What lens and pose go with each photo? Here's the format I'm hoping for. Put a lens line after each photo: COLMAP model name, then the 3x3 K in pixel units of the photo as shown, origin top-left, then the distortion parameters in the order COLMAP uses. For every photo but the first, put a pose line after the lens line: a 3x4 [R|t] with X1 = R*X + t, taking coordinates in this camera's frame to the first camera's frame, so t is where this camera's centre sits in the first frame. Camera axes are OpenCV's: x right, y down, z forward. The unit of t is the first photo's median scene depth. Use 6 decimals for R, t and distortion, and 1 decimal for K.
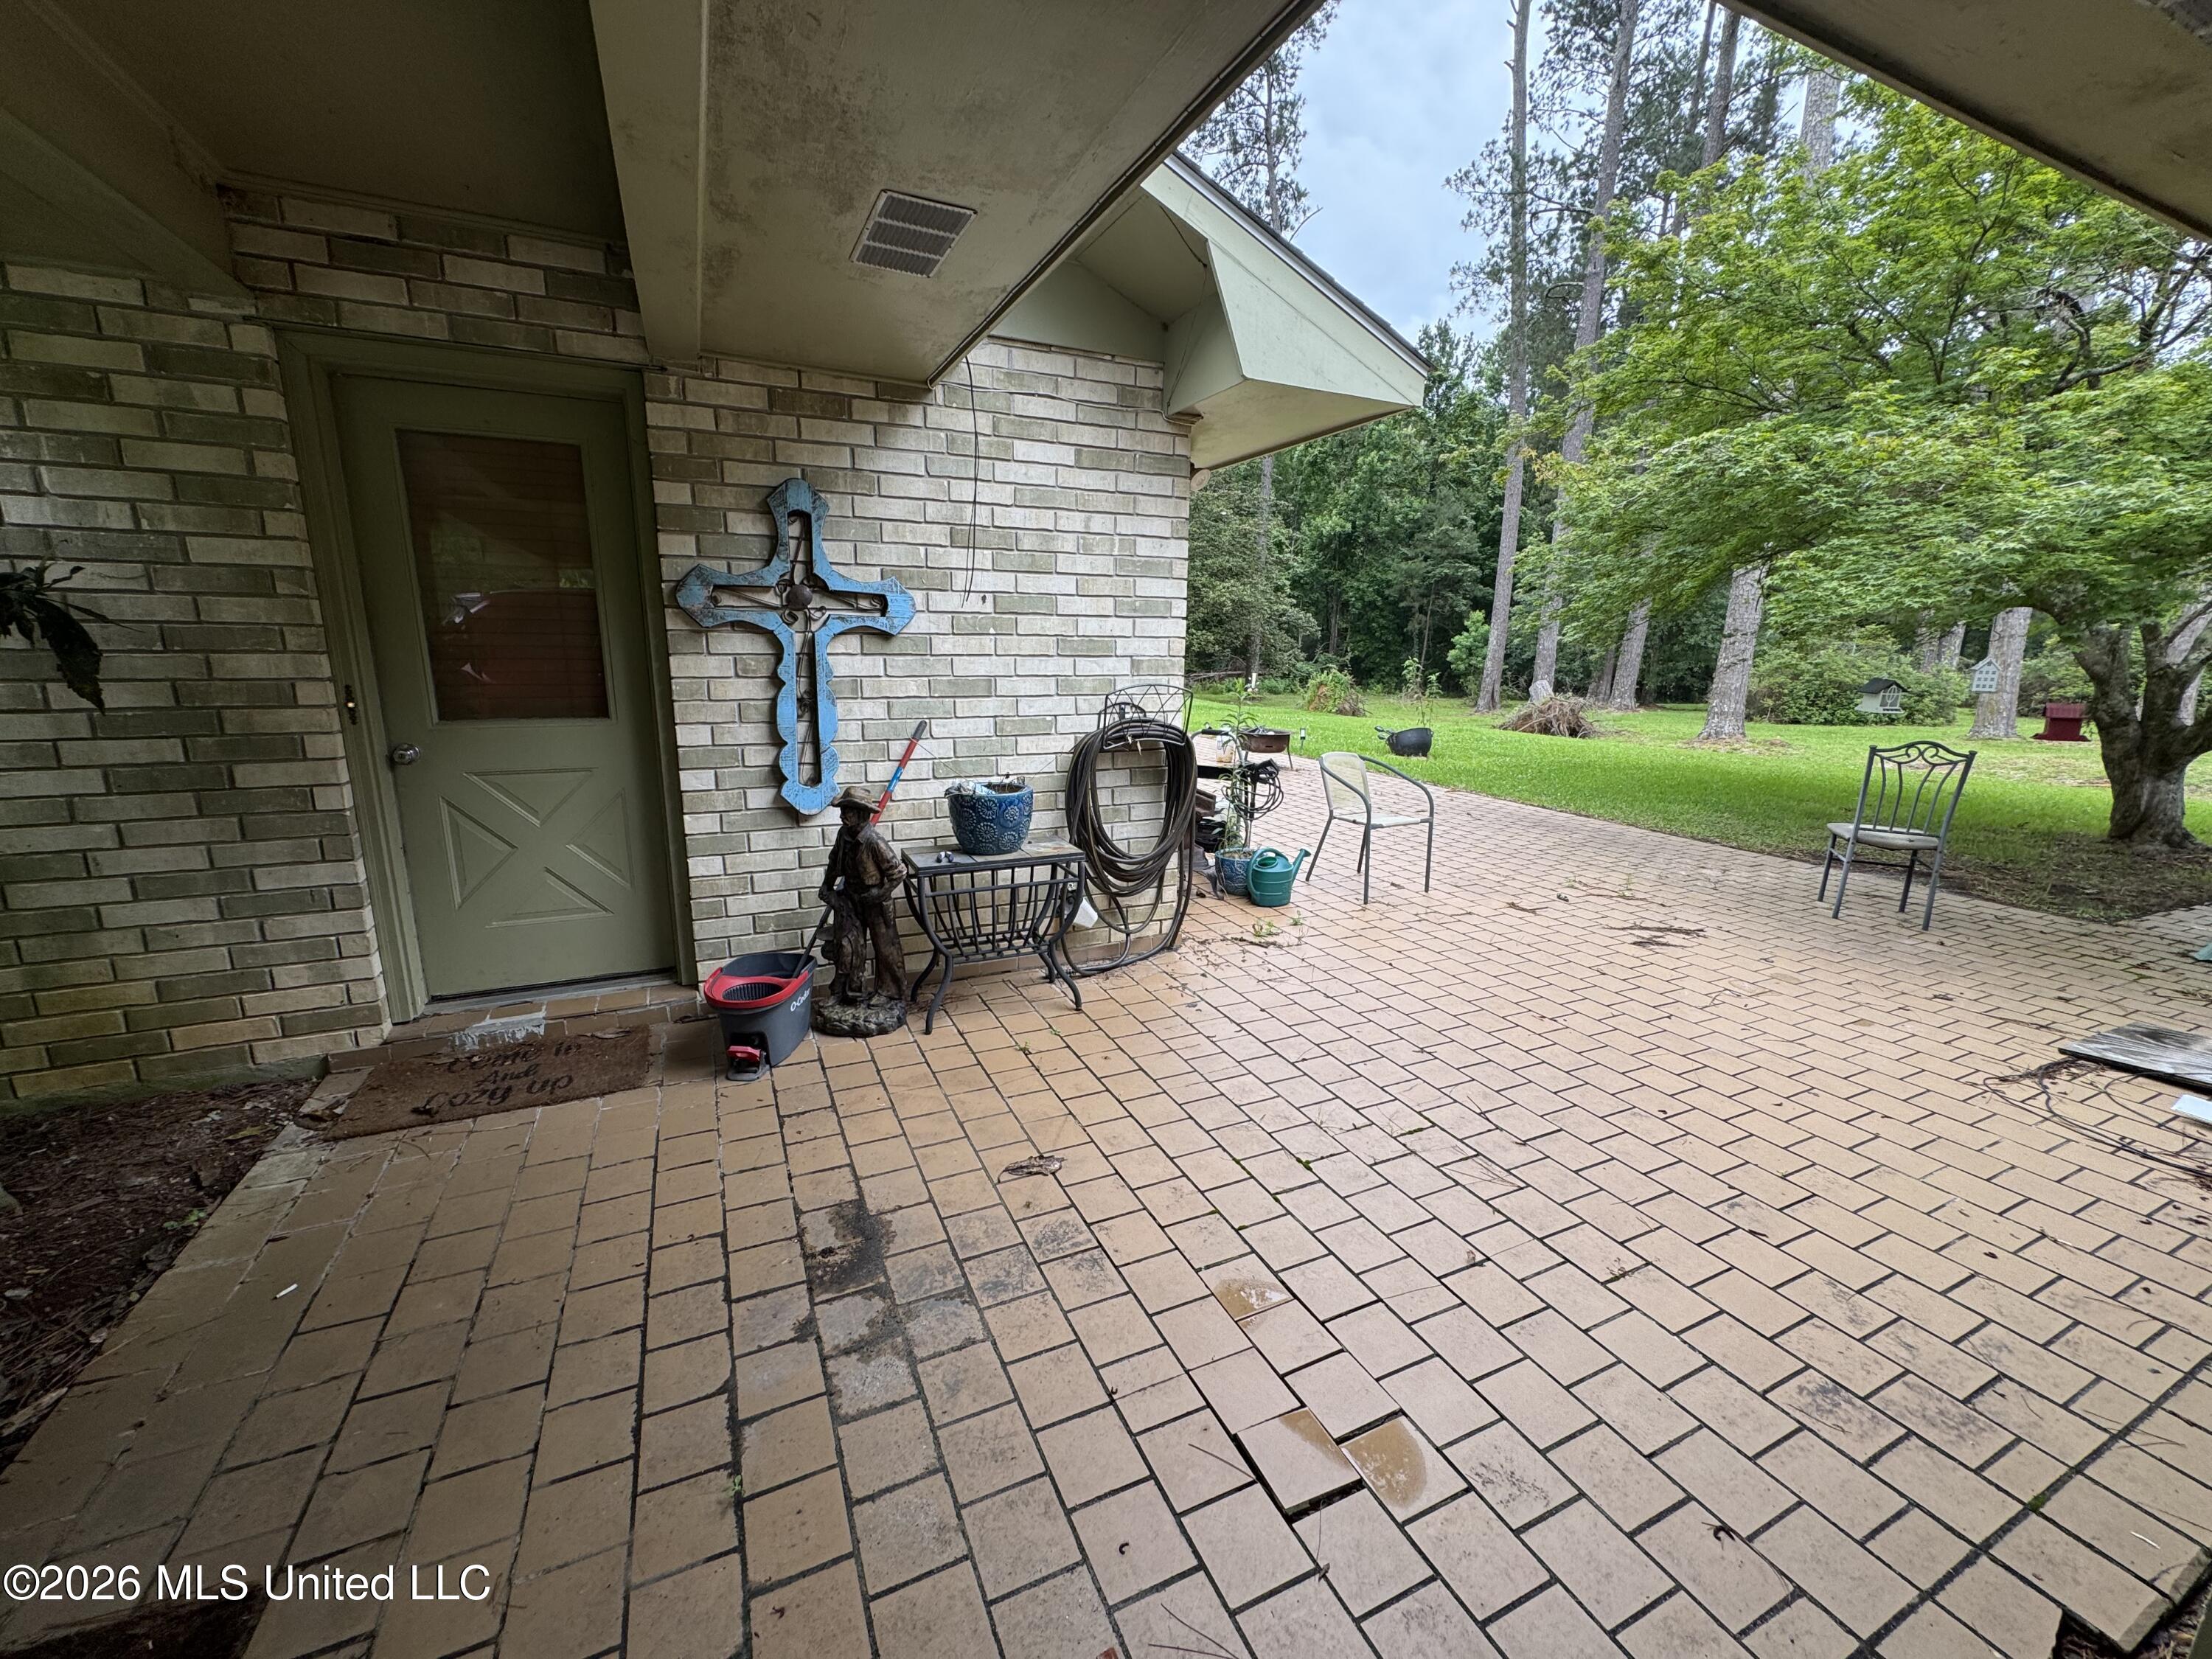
lens RADIAL K [[877.2, 0, 1105.3], [0, 877.2, 829.0], [0, 0, 1]] dist [-0.002161, 0.000144]
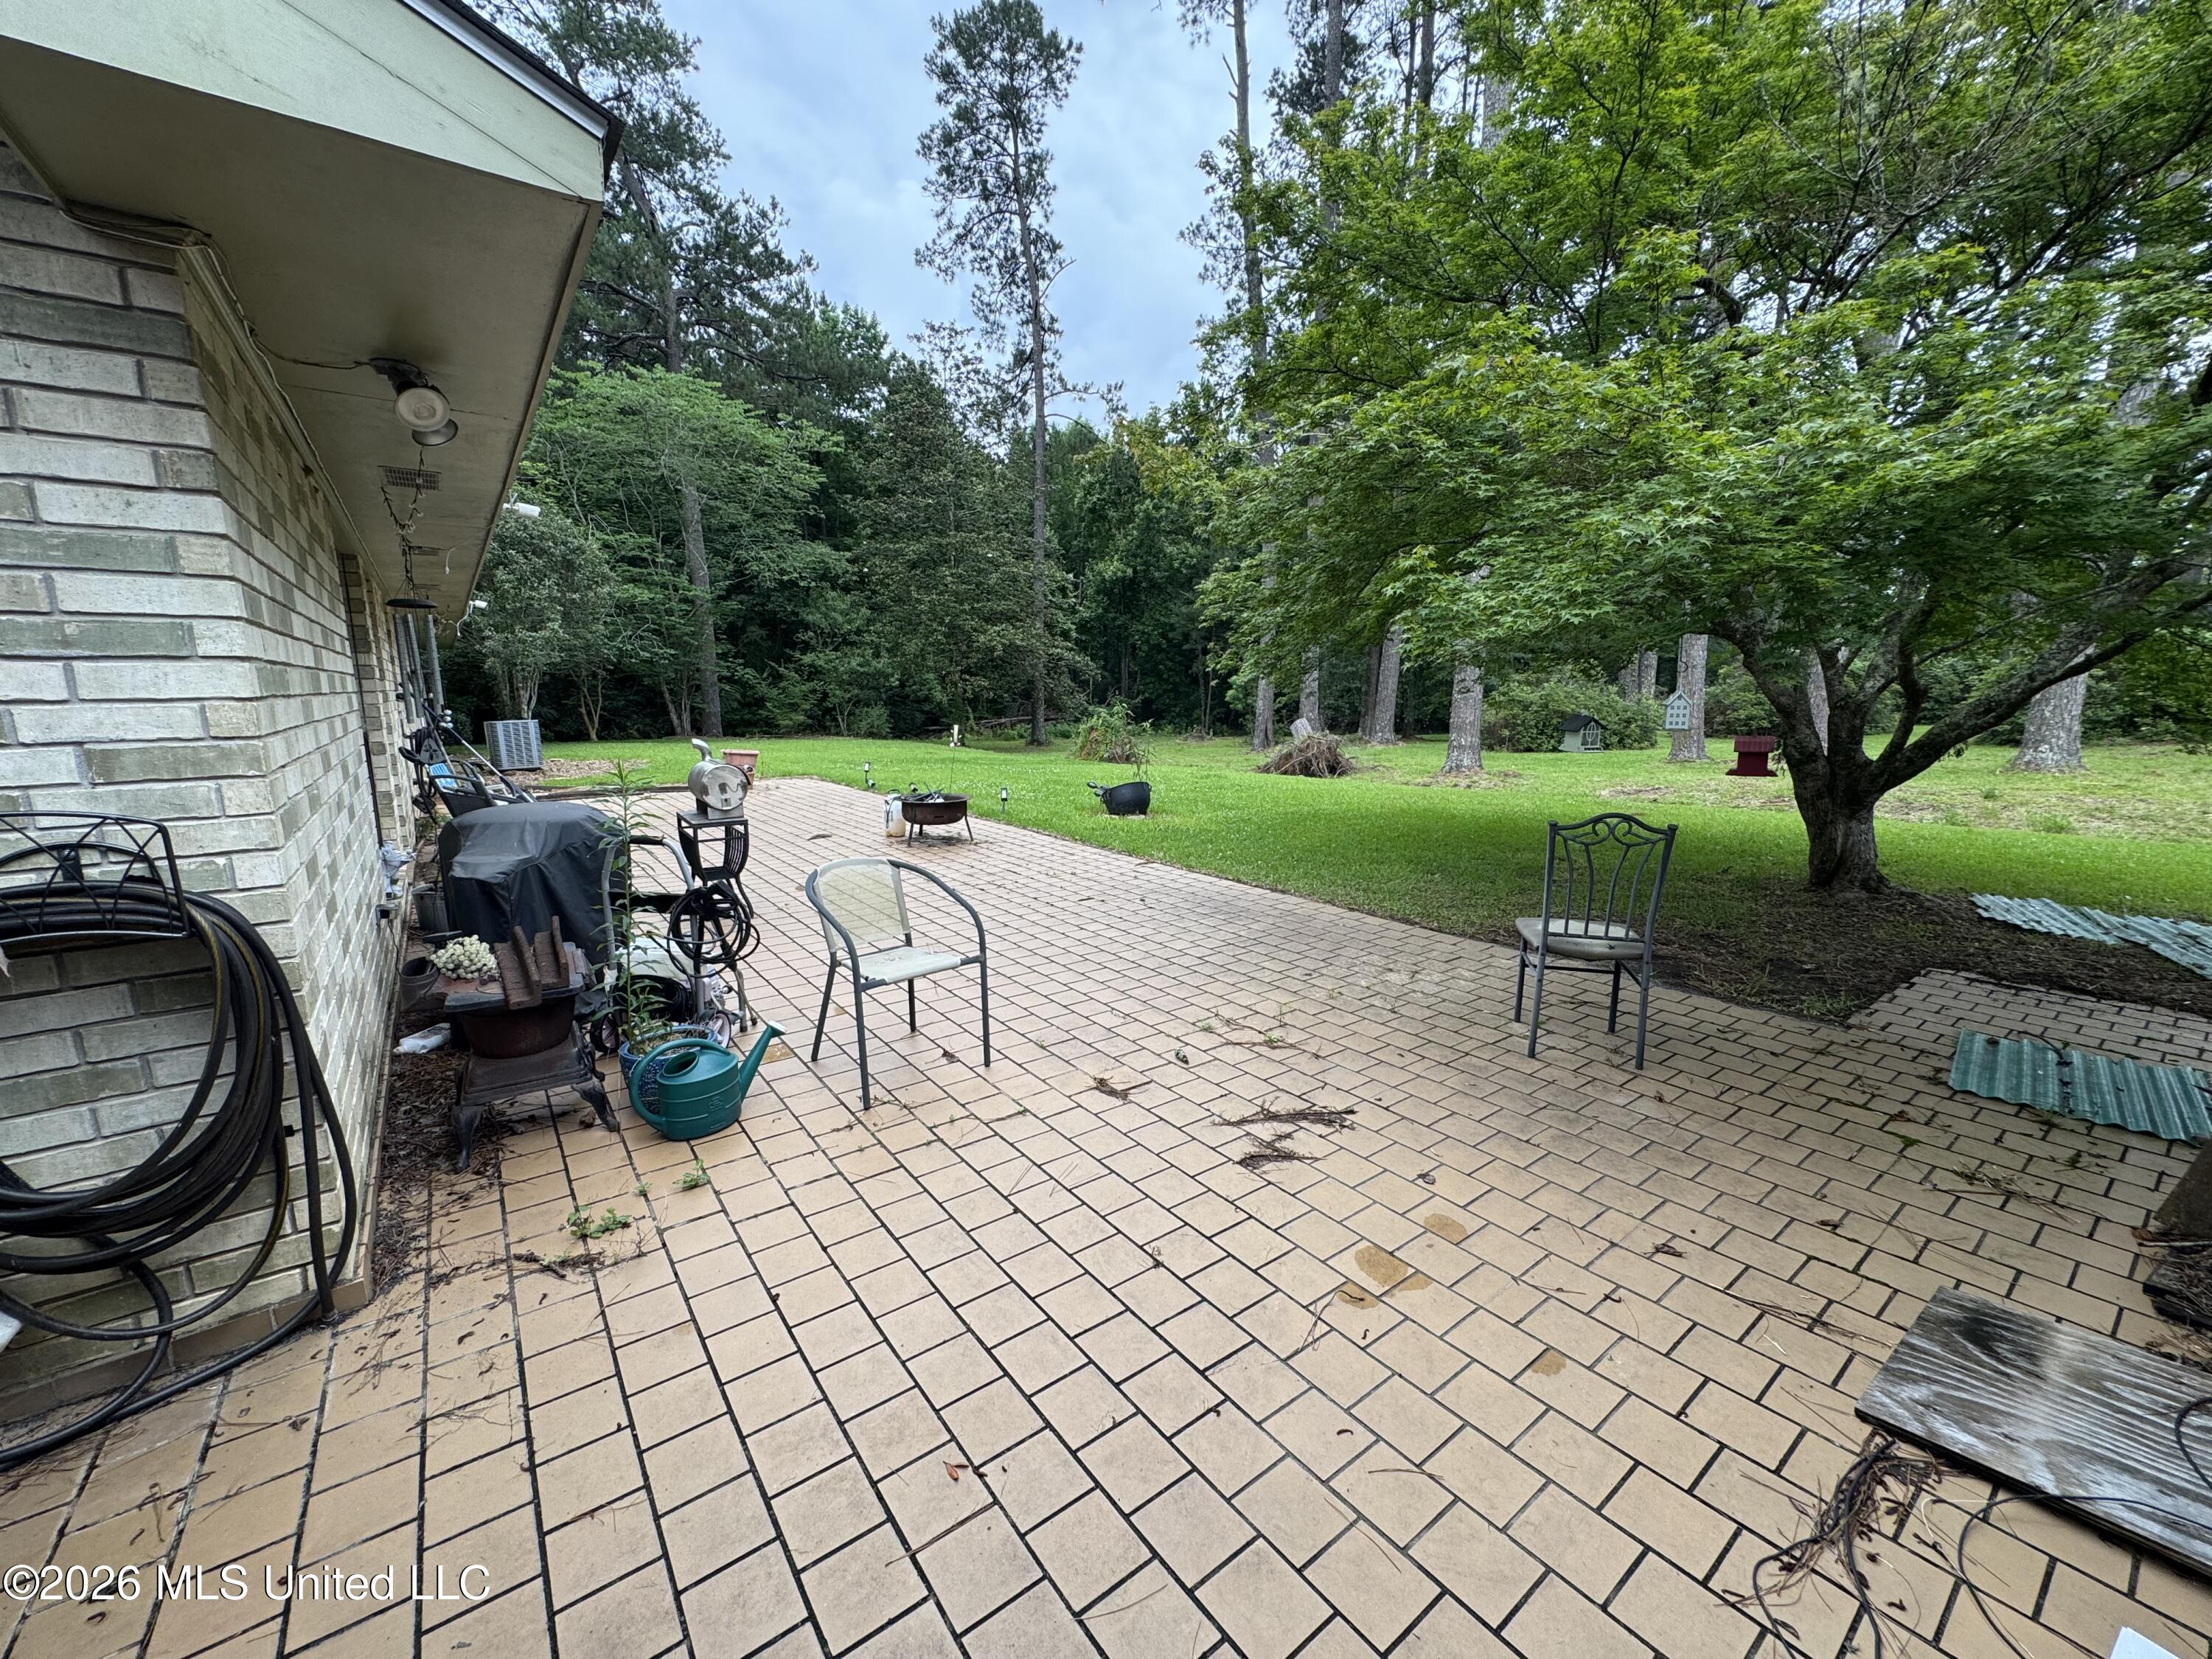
lens RADIAL K [[877.2, 0, 1103.7], [0, 877.2, 828.2], [0, 0, 1]] dist [-0.002161, 0.000144]
pose [[0.978367, -0.054563, 0.199553, 0.131626], [0.064594, 0.996937, -0.044099, -0.028501], [-0.196536, 0.056035, 0.978894, 0.130759]]
